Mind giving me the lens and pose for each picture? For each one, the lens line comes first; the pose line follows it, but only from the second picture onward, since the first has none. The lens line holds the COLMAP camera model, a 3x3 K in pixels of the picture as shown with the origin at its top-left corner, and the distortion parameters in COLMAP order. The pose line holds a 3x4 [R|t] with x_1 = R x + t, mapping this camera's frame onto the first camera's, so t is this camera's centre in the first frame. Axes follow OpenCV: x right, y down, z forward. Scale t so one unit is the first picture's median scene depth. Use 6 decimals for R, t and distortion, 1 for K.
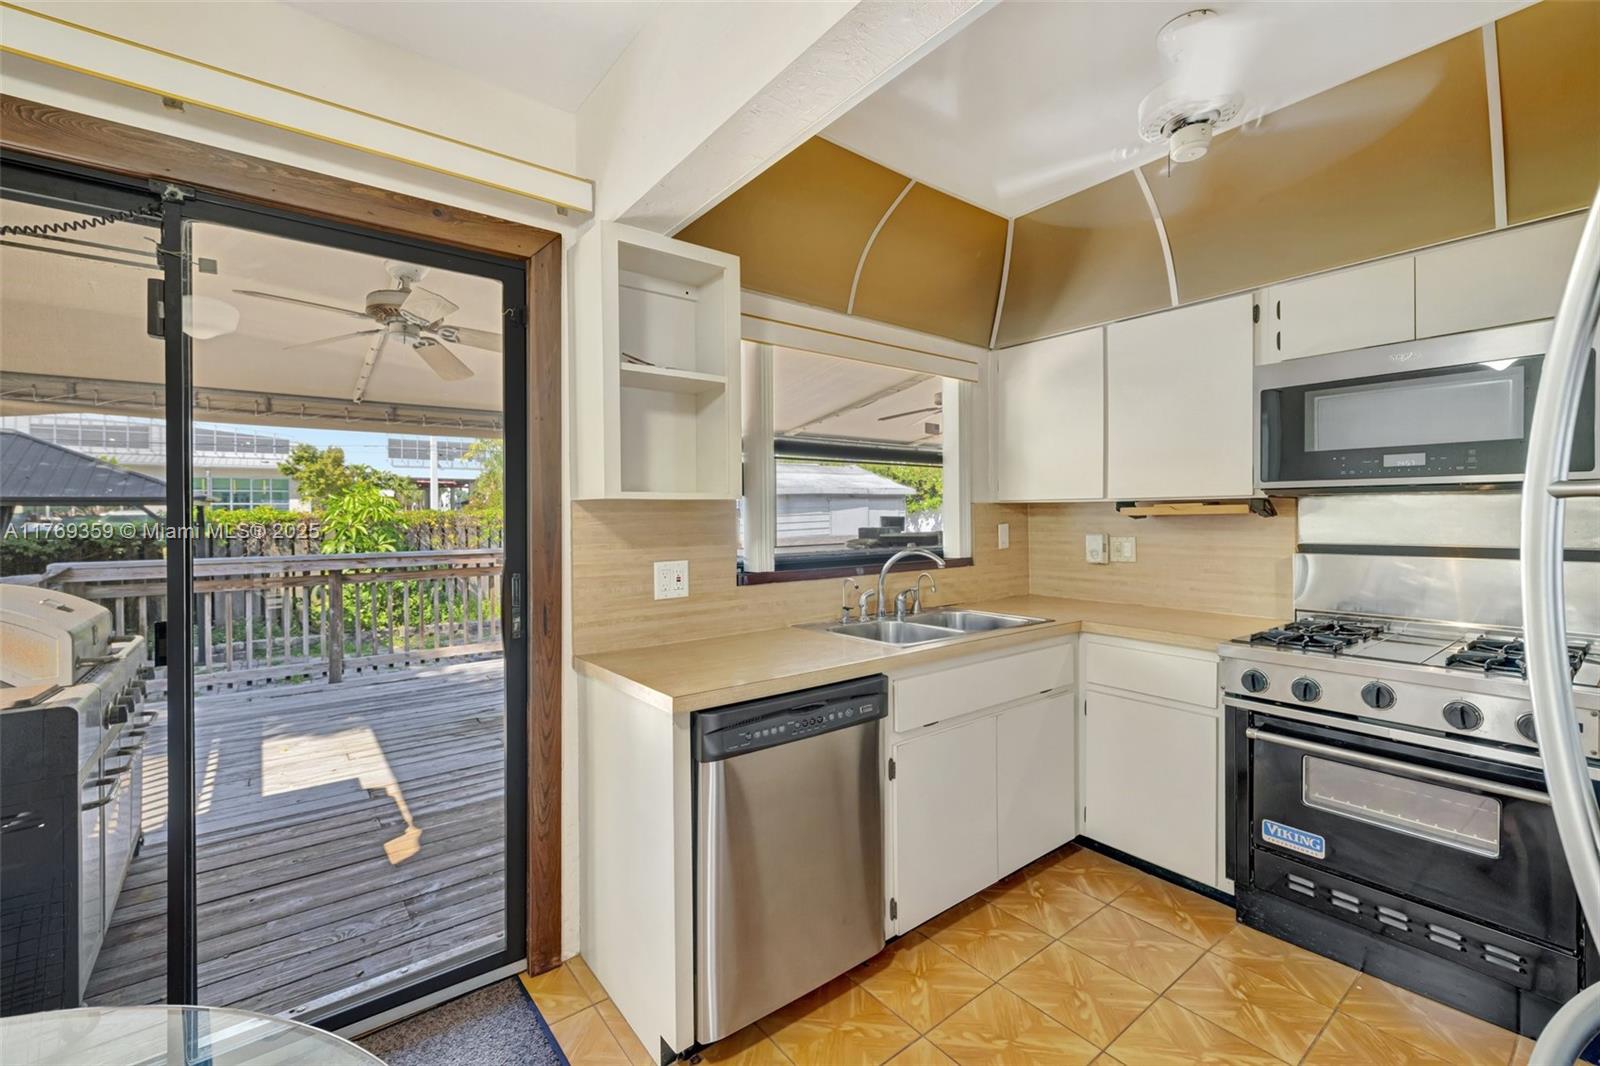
lens RADIAL K [[677.4, 0, 792.8], [0, 677.4, 525.2], [0, 0, 1]] dist [-0.000248, 0.000407]
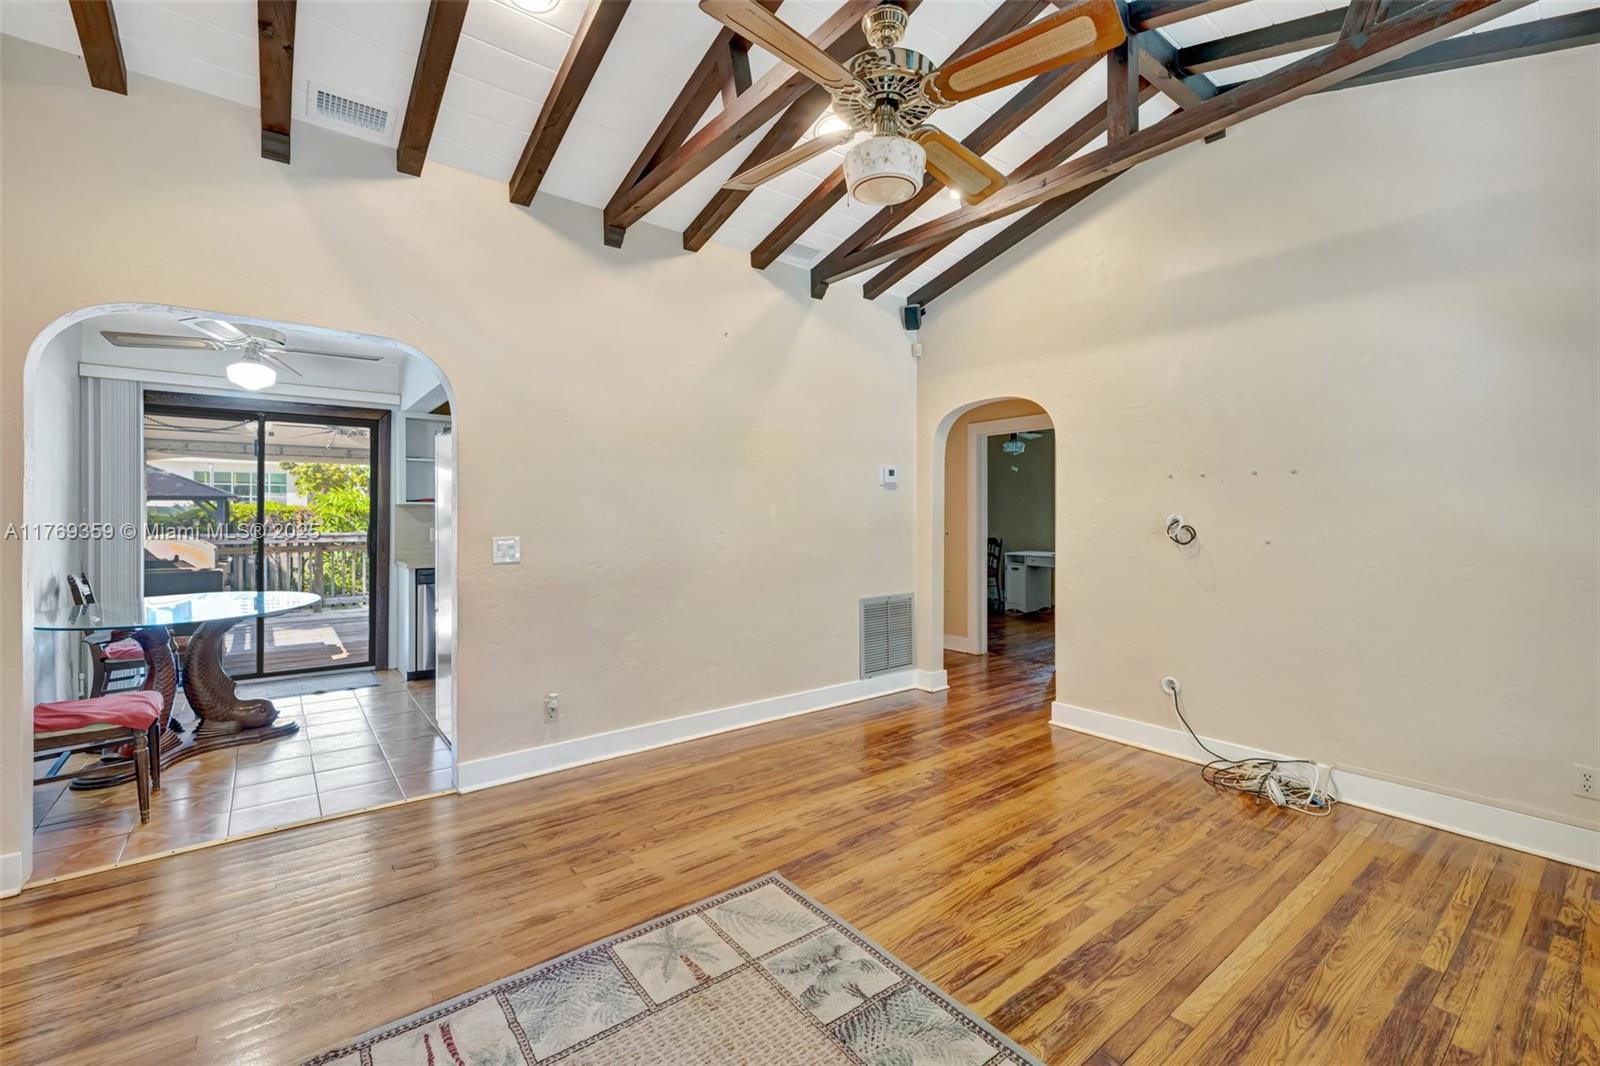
lens RADIAL K [[678.1, 0, 796.8], [0, 678.1, 512.1], [0, 0, 1]] dist [0.000566, 0.000197]
pose [[0.999955, 0.007094, 0.006224, 1.113598], [-0.007010, 0.999886, -0.013353, 0.020018], [-0.006318, 0.013308, 0.999891, -1.533613]]
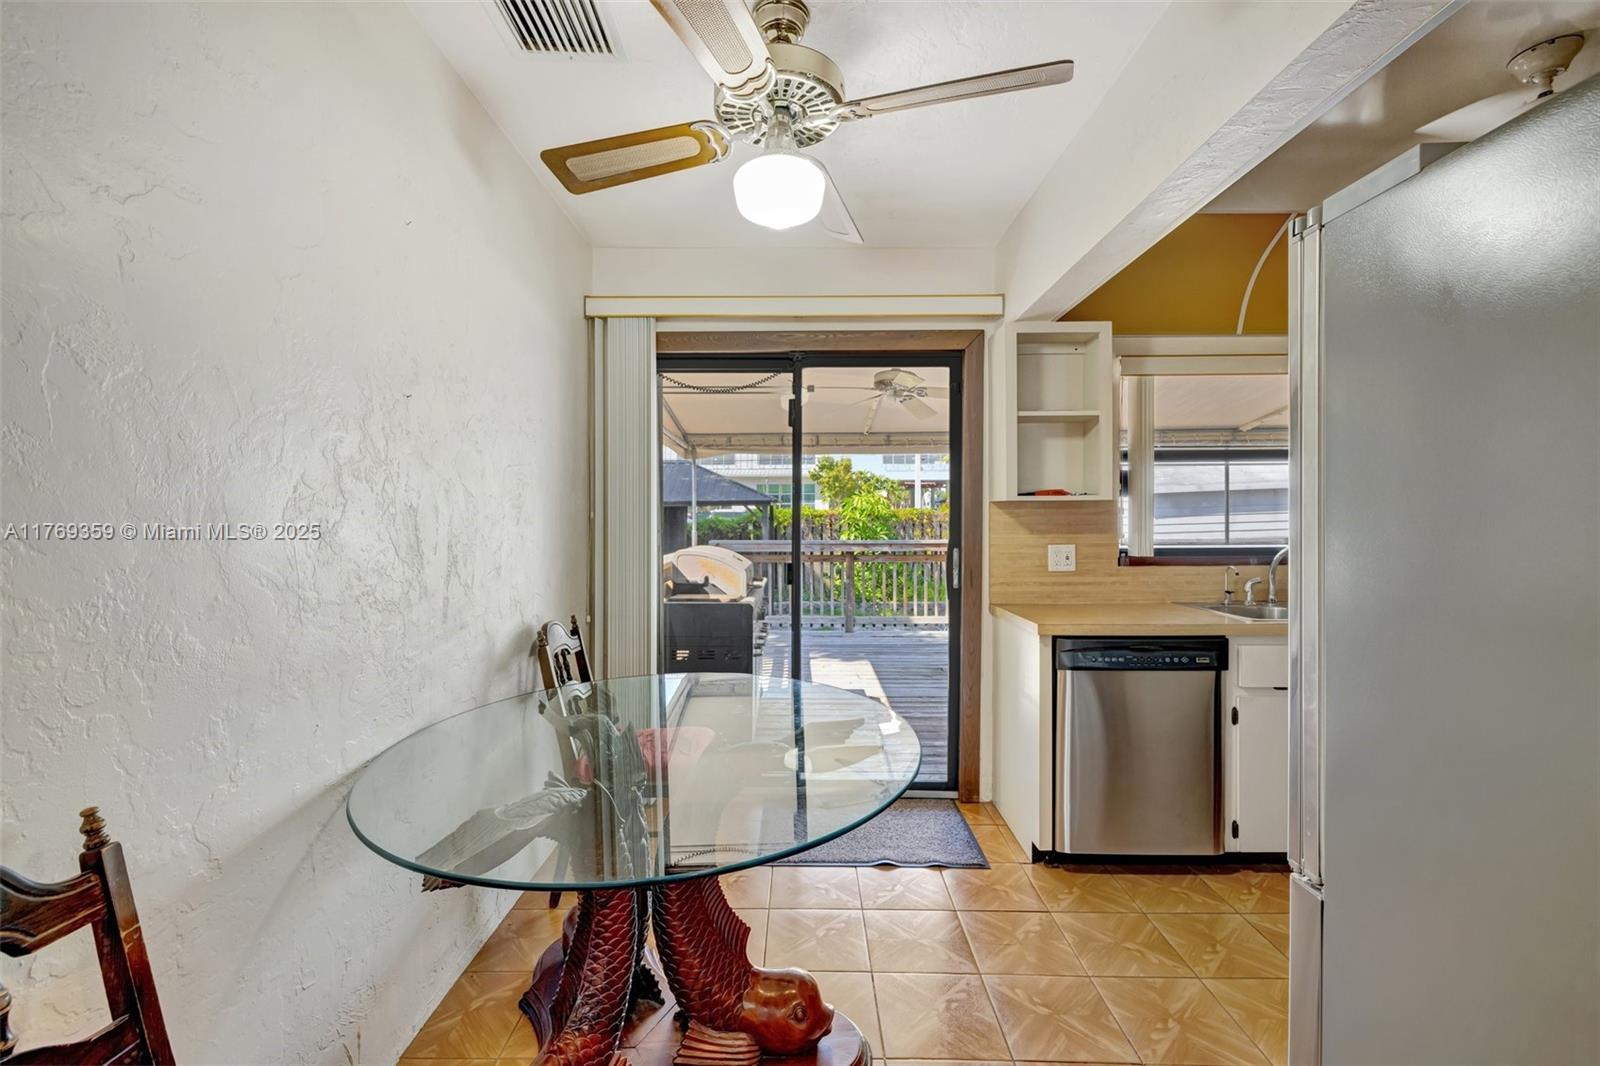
lens RADIAL K [[674.9, 0, 794.1], [0, 674.9, 518.6], [0, 0, 1]] dist [-0.000022, -0.000042]
pose [[0.784746, 0.007350, -0.619774, 0.229932], [-0.011231, 0.999934, -0.002363, 0.008639], [0.619716, 0.008815, 0.784777, -0.396688]]
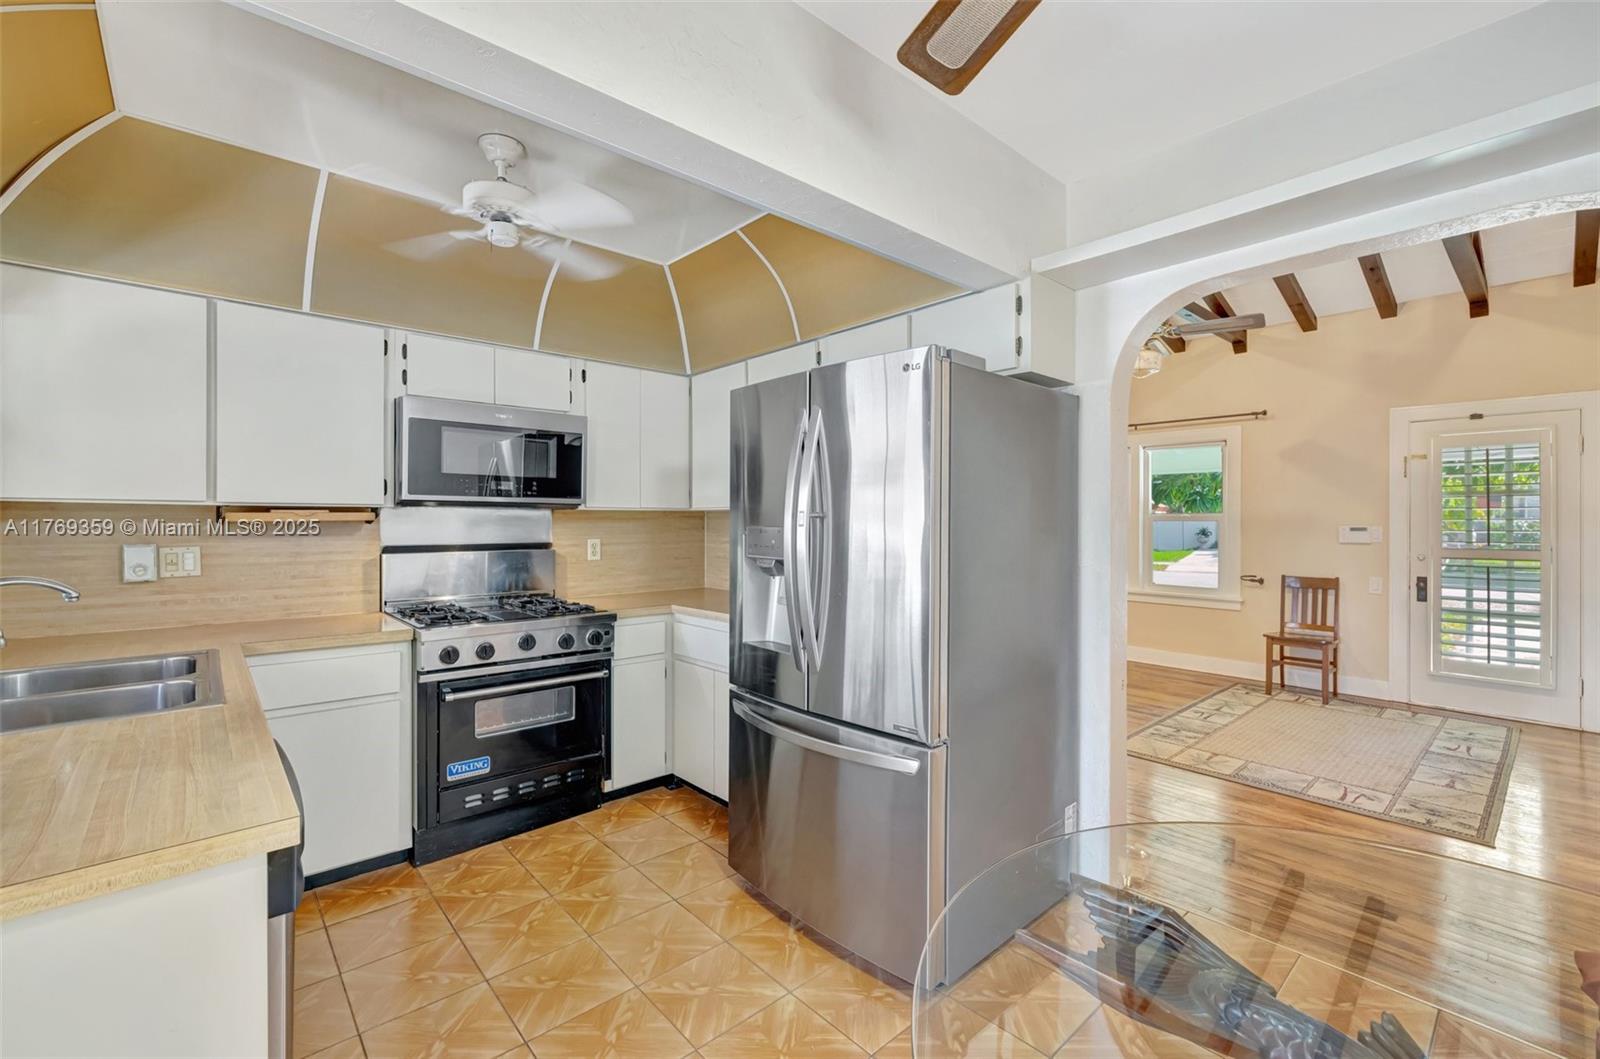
lens RADIAL K [[676.5, 0, 800.0], [0, 676.5, 529.5], [0, 0, 1]] dist [-0.000302, -0.000012]
pose [[-0.073059, -0.007459, 0.997300, -0.547440], [0.011501, 0.999899, 0.008321, -0.003405], [-0.997261, 0.012078, -0.072966, 0.403171]]
